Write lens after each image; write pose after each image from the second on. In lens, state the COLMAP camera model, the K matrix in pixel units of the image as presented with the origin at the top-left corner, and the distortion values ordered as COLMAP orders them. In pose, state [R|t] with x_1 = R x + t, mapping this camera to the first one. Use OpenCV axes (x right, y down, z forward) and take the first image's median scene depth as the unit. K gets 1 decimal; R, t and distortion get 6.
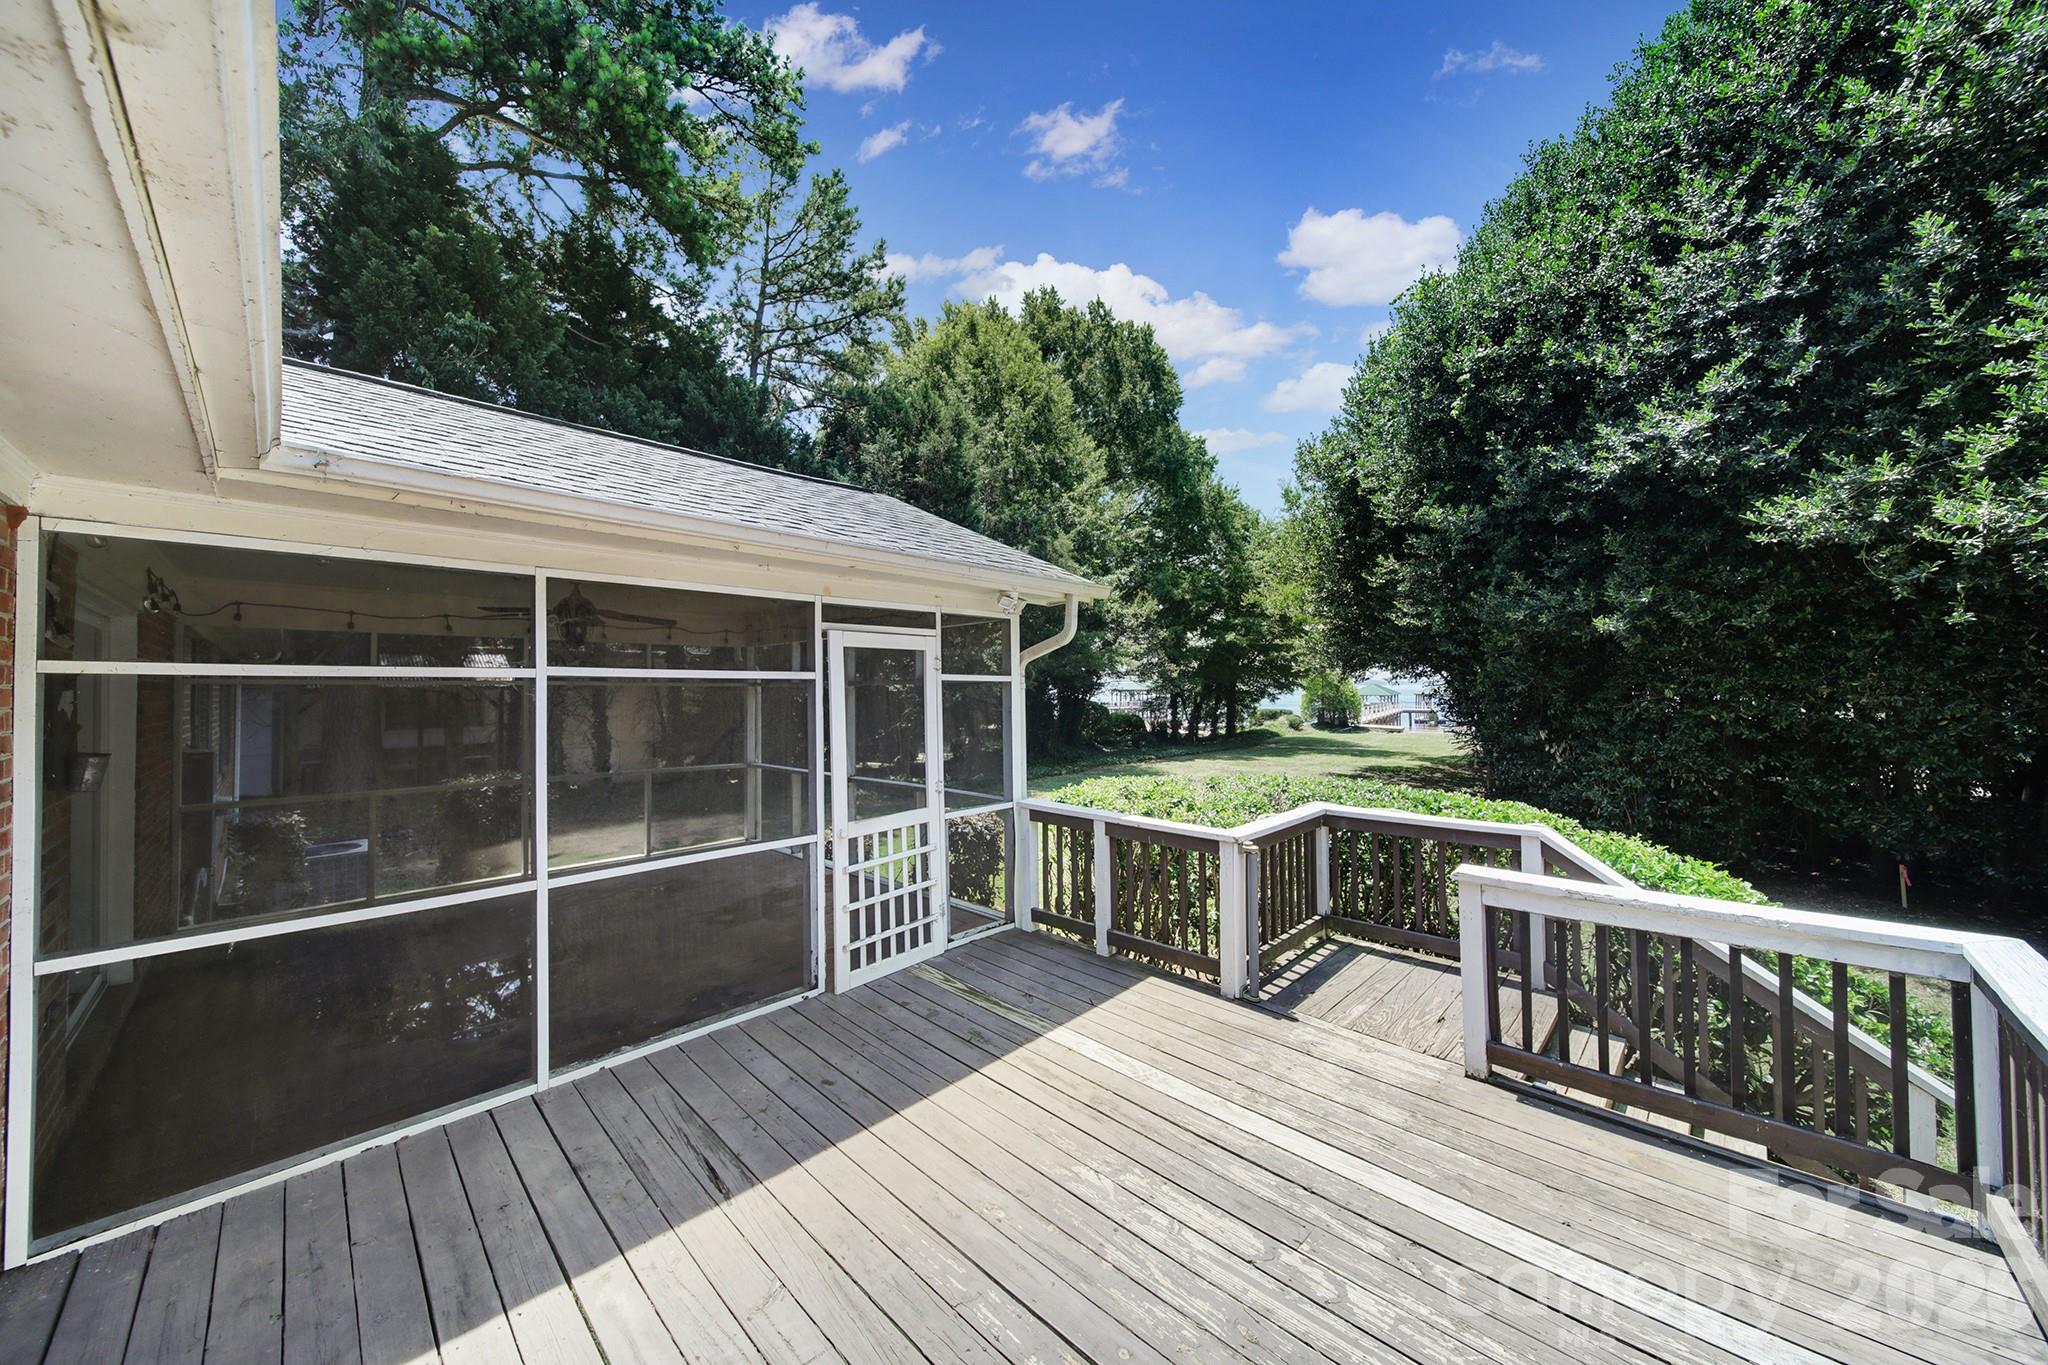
lens RADIAL K [[719.4, 0, 1010.0], [0, 719.4, 677.8], [0, 0, 1]] dist [-0.000360, -0.000094]
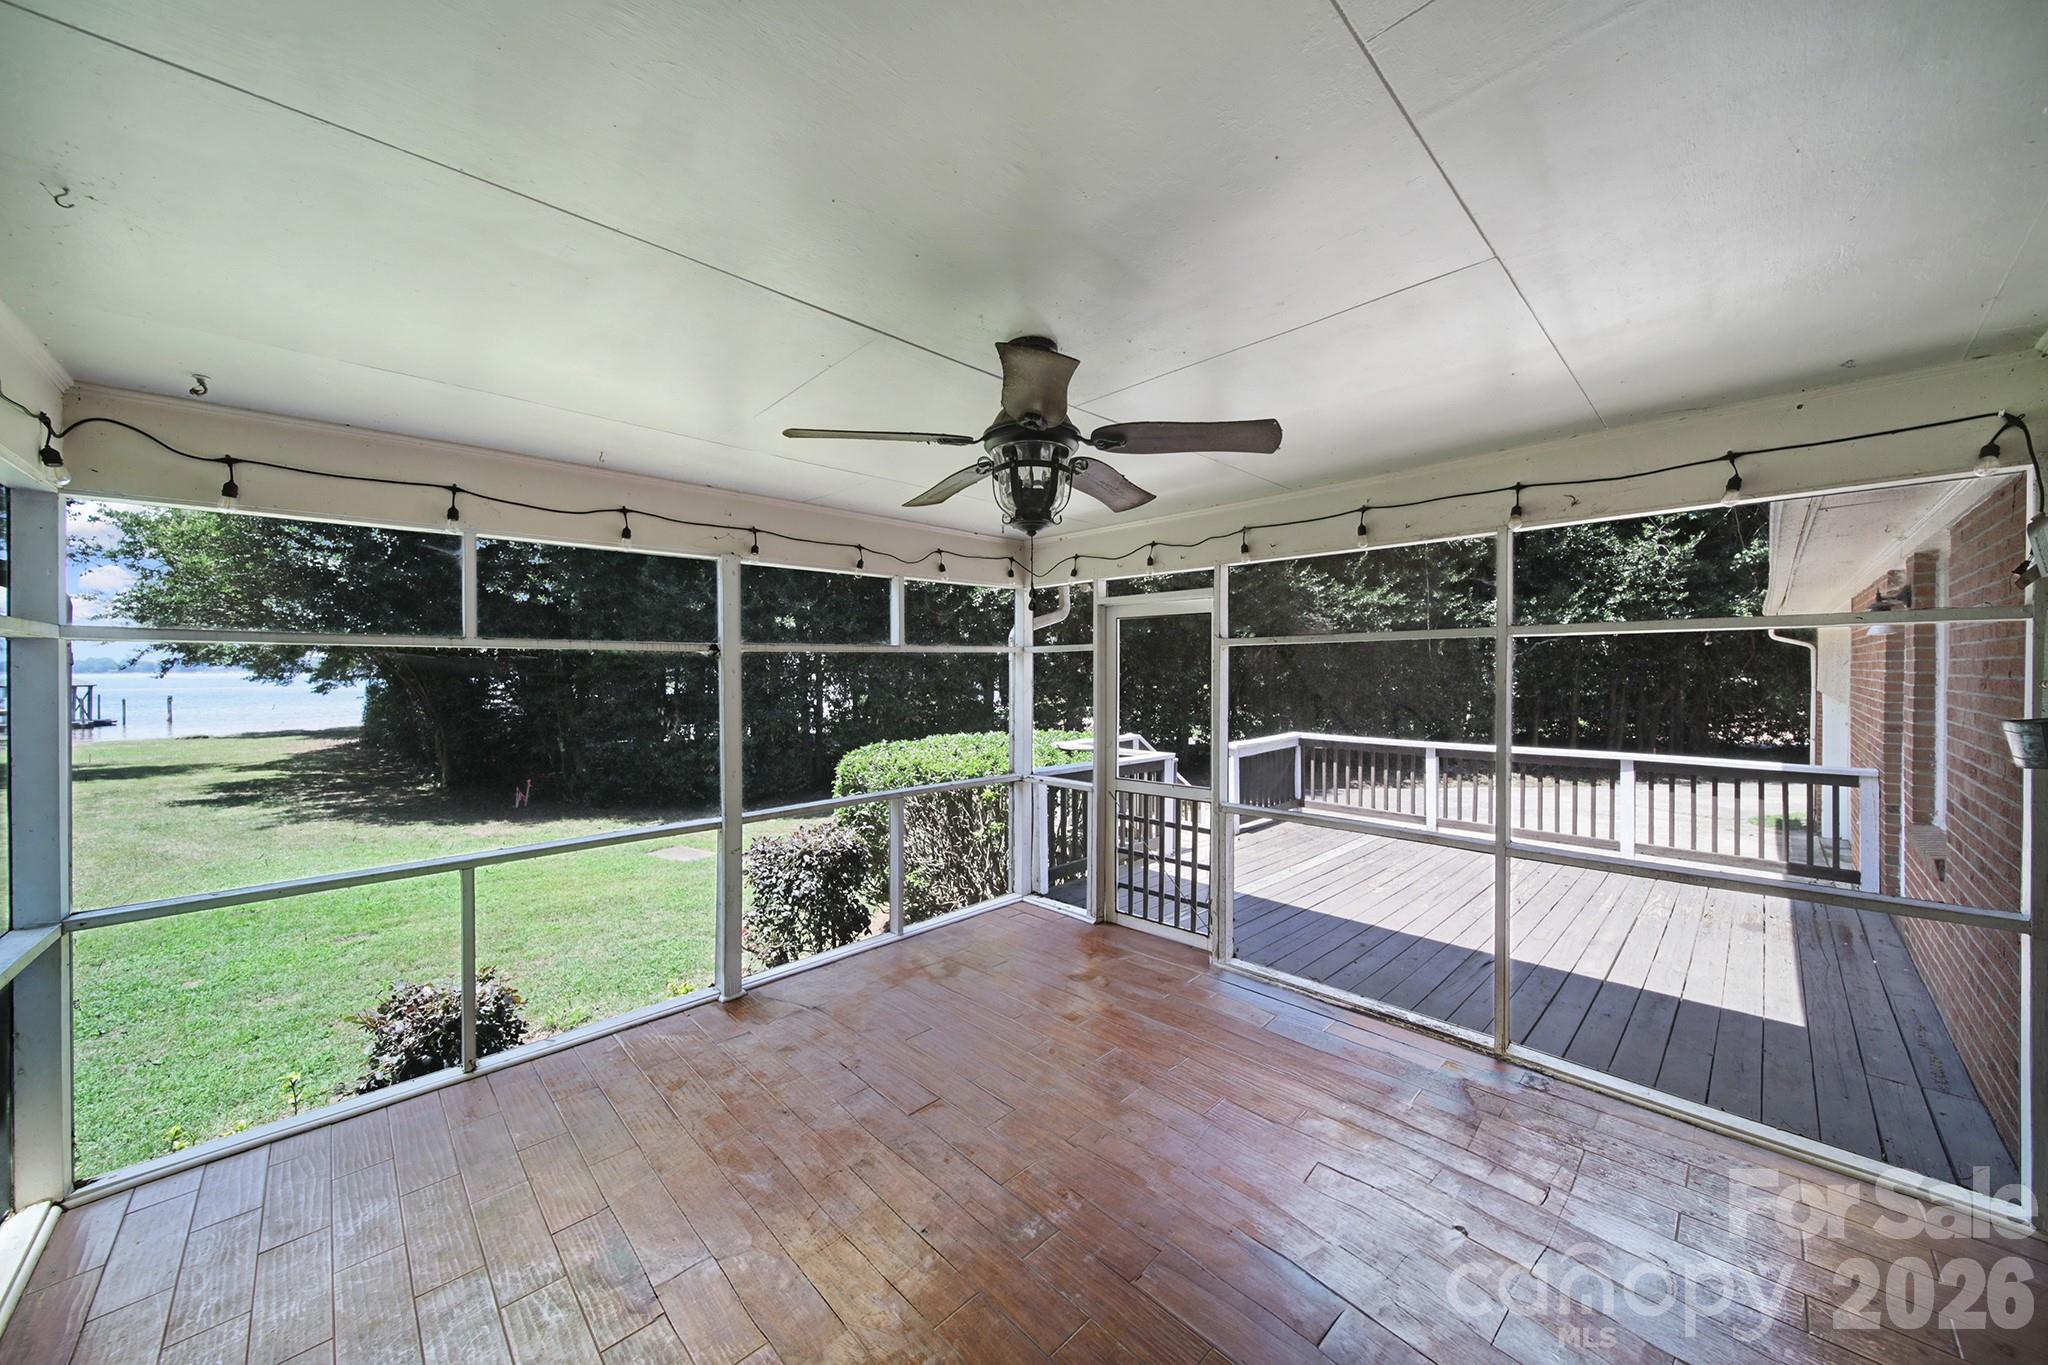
lens RADIAL K [[719.4, 0, 1013.2], [0, 719.4, 670.8], [0, 0, 1]] dist [-0.000360, -0.000094]
pose [[0.026526, 0.001294, 0.999647, -1.633007], [-0.006048, 0.999981, -0.001134, 0.039106], [-0.999630, -0.006015, 0.026534, 1.614519]]
